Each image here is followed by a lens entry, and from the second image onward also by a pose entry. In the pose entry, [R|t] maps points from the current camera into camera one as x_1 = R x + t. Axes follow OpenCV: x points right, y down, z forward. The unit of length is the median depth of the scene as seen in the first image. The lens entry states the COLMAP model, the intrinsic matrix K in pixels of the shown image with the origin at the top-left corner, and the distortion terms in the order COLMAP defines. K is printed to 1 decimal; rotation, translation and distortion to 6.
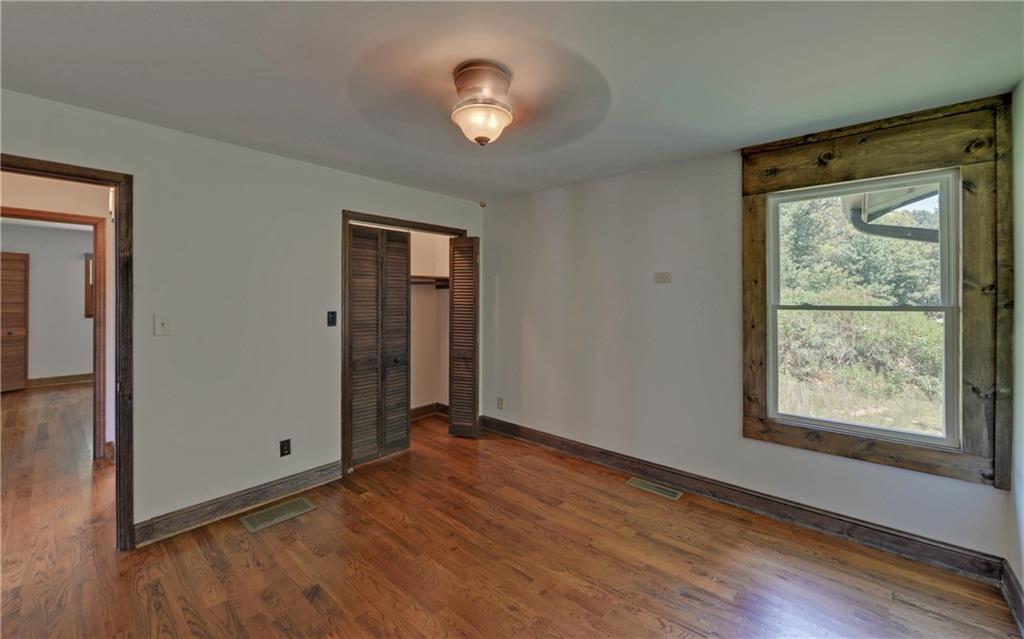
lens RADIAL K [[406.8, 0, 507.8], [0, 406.8, 306.1], [0, 0, 1]] dist [-0.001816, -0.000202]
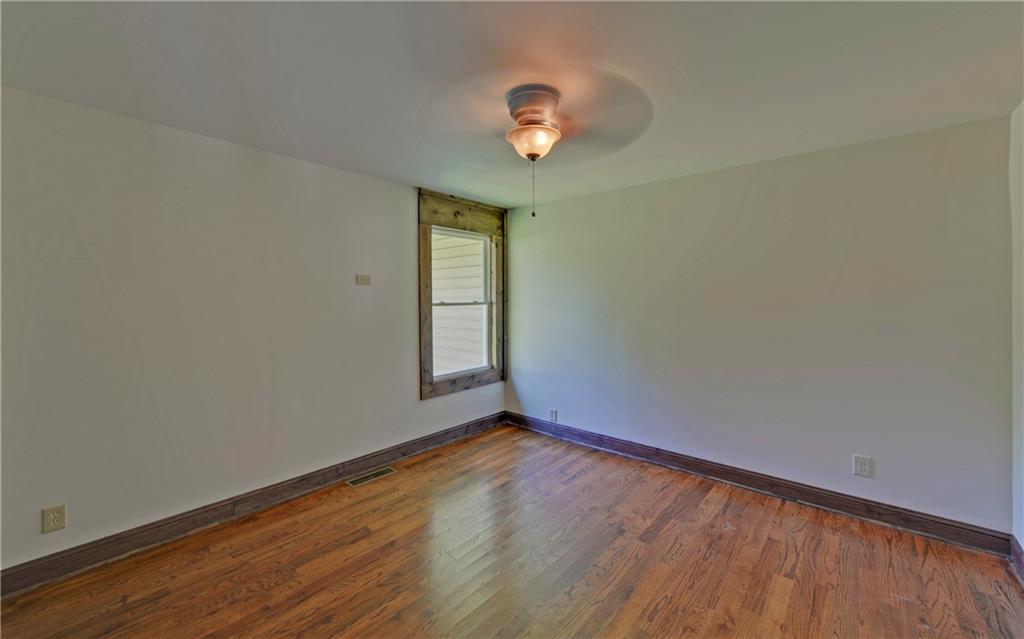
lens RADIAL K [[406.8, 0, 507.8], [0, 406.8, 306.1], [0, 0, 1]] dist [-0.001816, -0.000202]
pose [[-0.003421, -0.023870, 0.999709, -0.787947], [0.029534, 0.999277, 0.023961, -0.016498], [-0.999558, 0.029608, -0.002713, 0.715637]]
